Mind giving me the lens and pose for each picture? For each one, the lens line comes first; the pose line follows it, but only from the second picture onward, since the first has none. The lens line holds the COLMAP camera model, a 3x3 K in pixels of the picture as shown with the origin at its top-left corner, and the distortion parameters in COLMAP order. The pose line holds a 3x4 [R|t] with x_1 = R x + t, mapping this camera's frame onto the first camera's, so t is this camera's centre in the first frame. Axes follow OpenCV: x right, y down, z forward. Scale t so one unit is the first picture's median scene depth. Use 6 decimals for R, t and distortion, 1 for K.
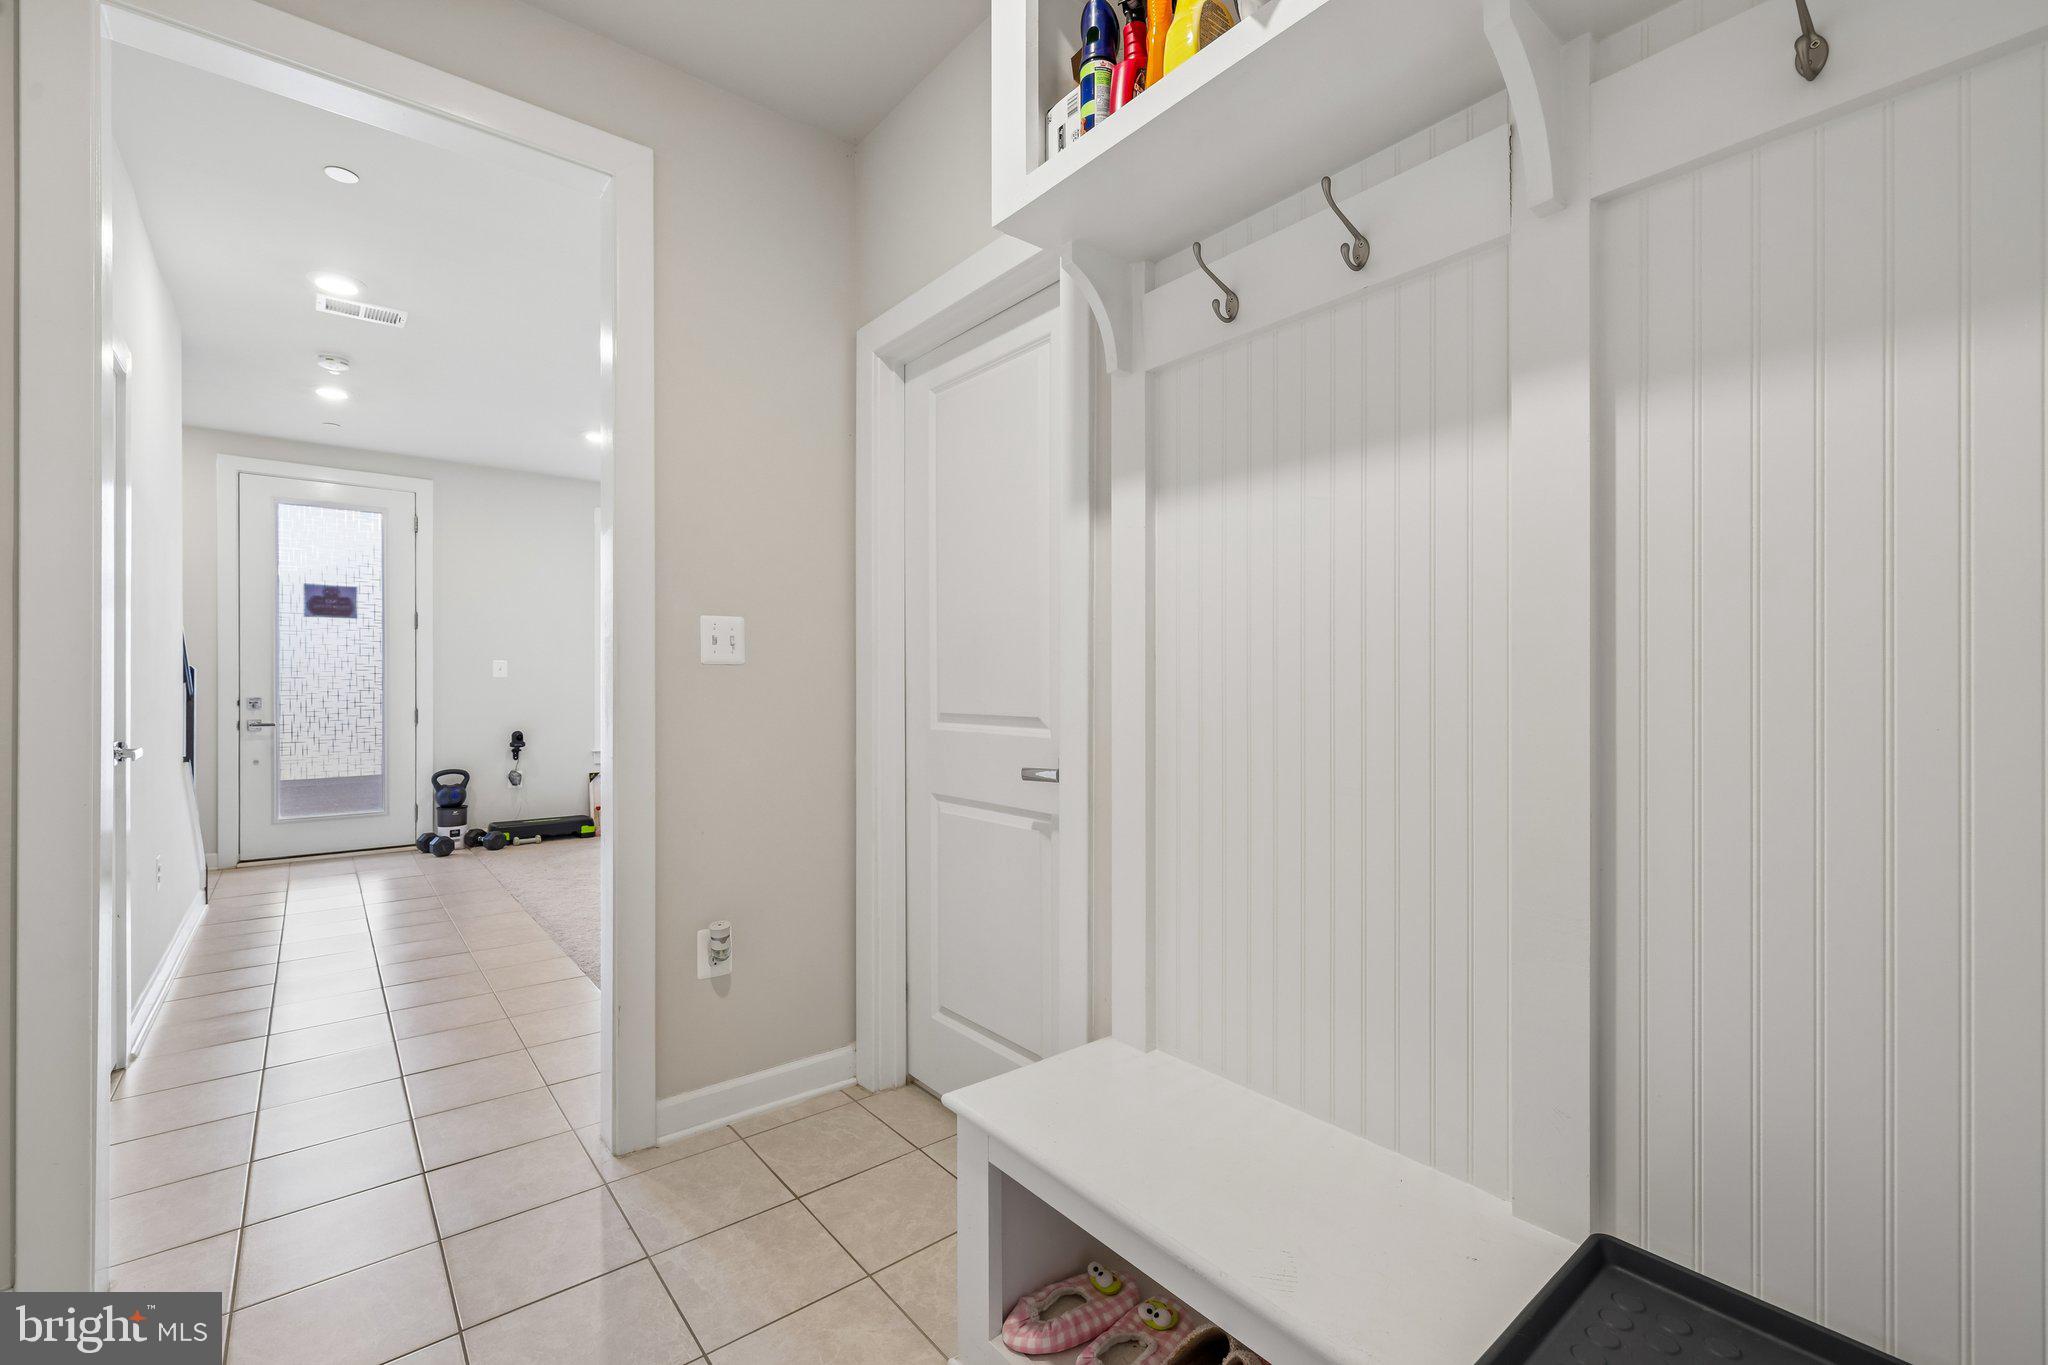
lens RADIAL K [[868.0, 0, 1021.9], [0, 868.0, 684.8], [0, 0, 1]] dist [0.001744, 0.000730]
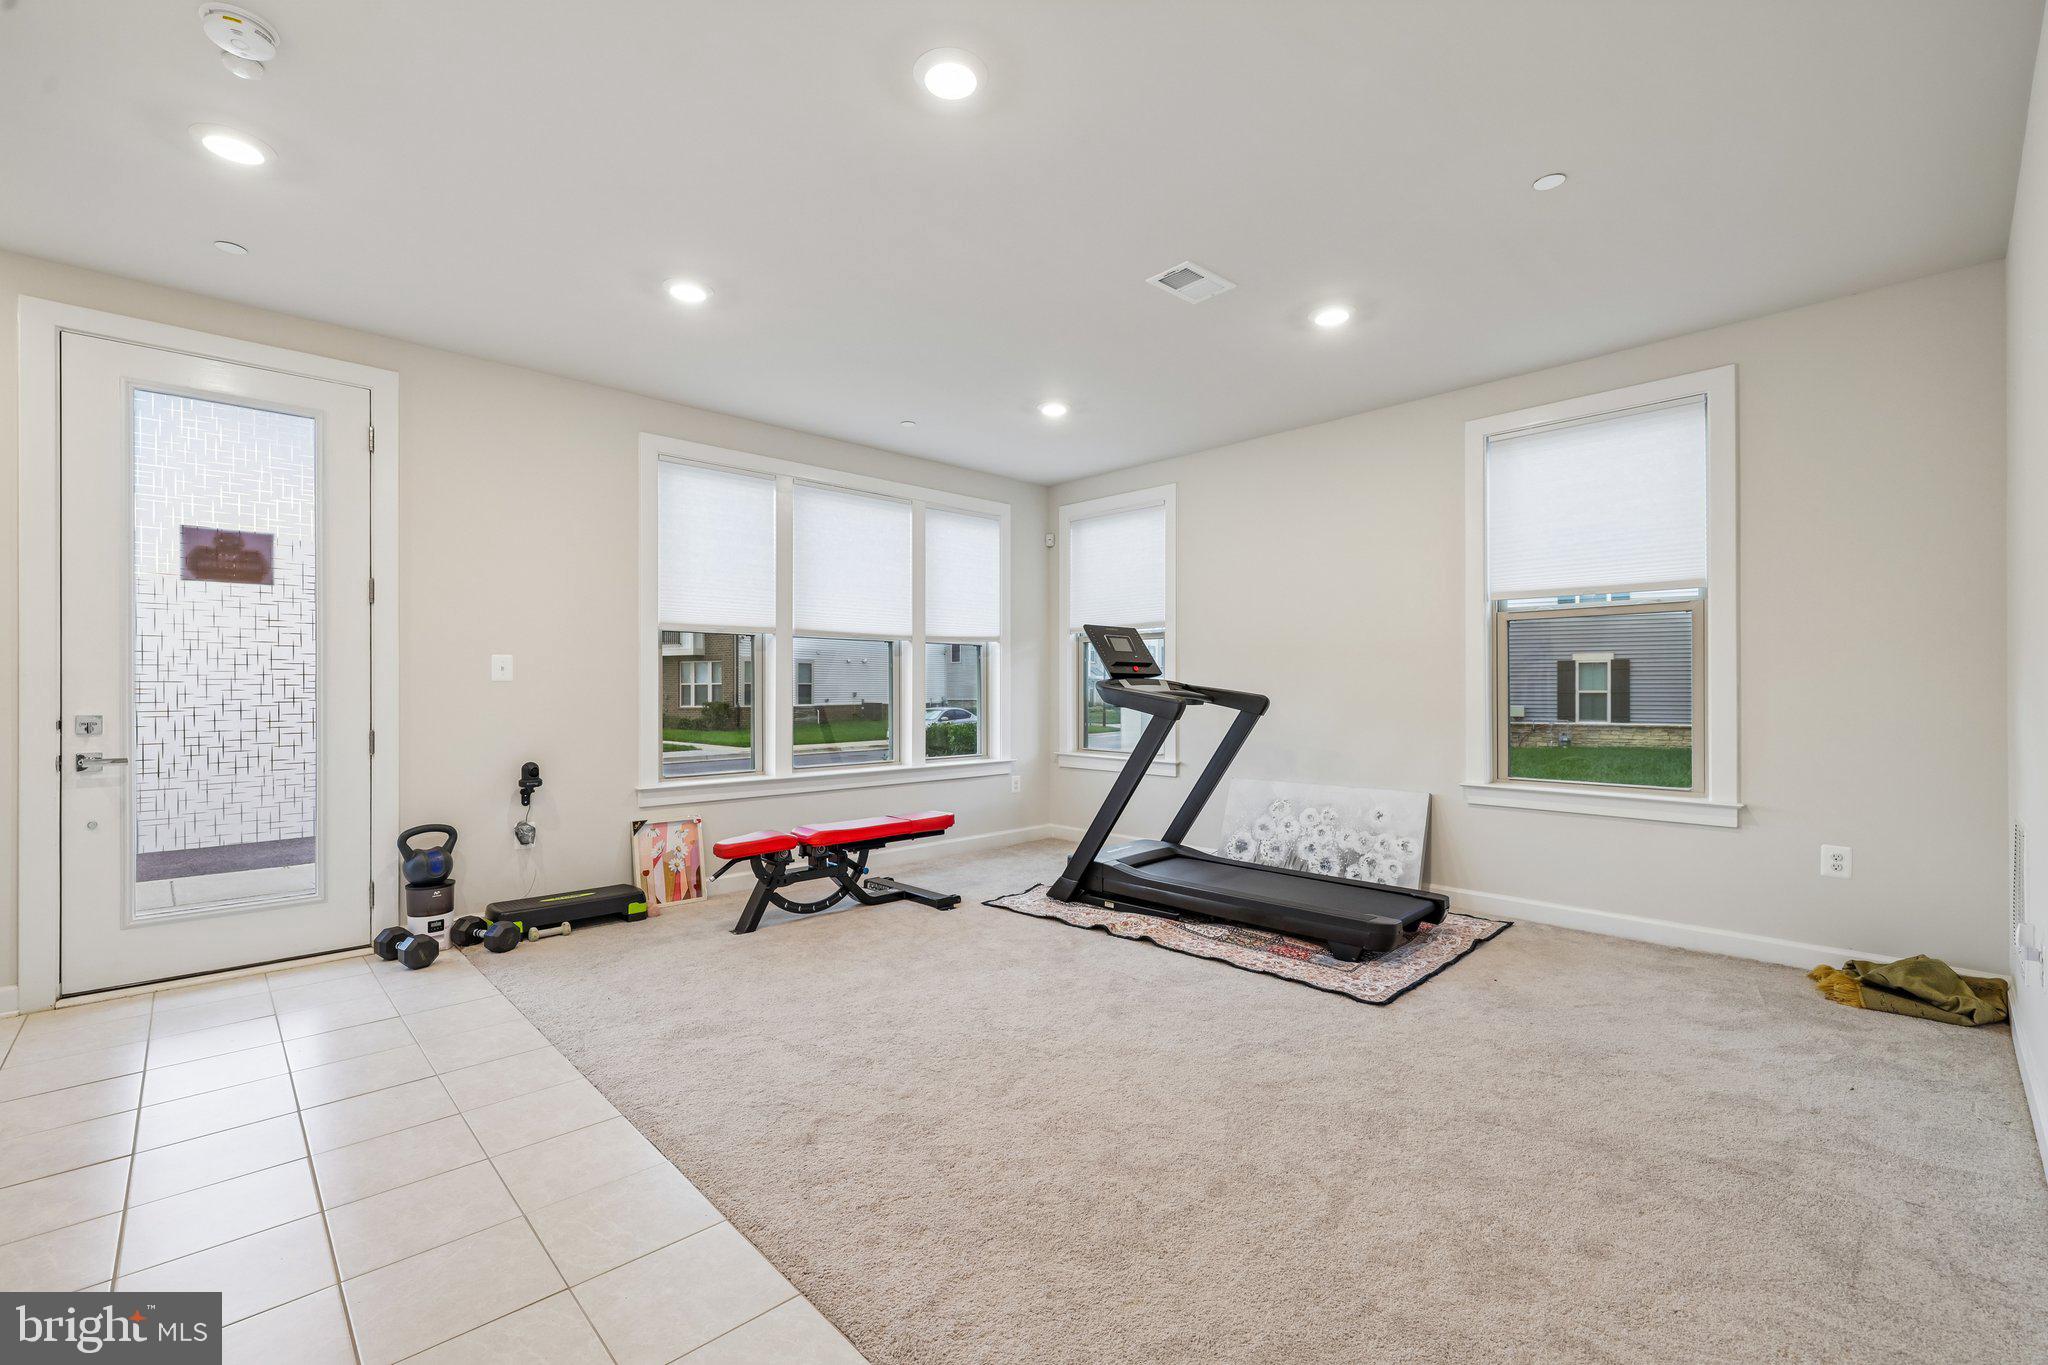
lens RADIAL K [[868.0, 0, 1027.1], [0, 868.0, 685.2], [0, 0, 1]] dist [0.001744, 0.000730]
pose [[0.997025, -0.004521, 0.076942, -0.274241], [0.005056, 0.999964, -0.006761, 0.001382], [-0.076909, 0.007130, 0.997013, 0.337649]]
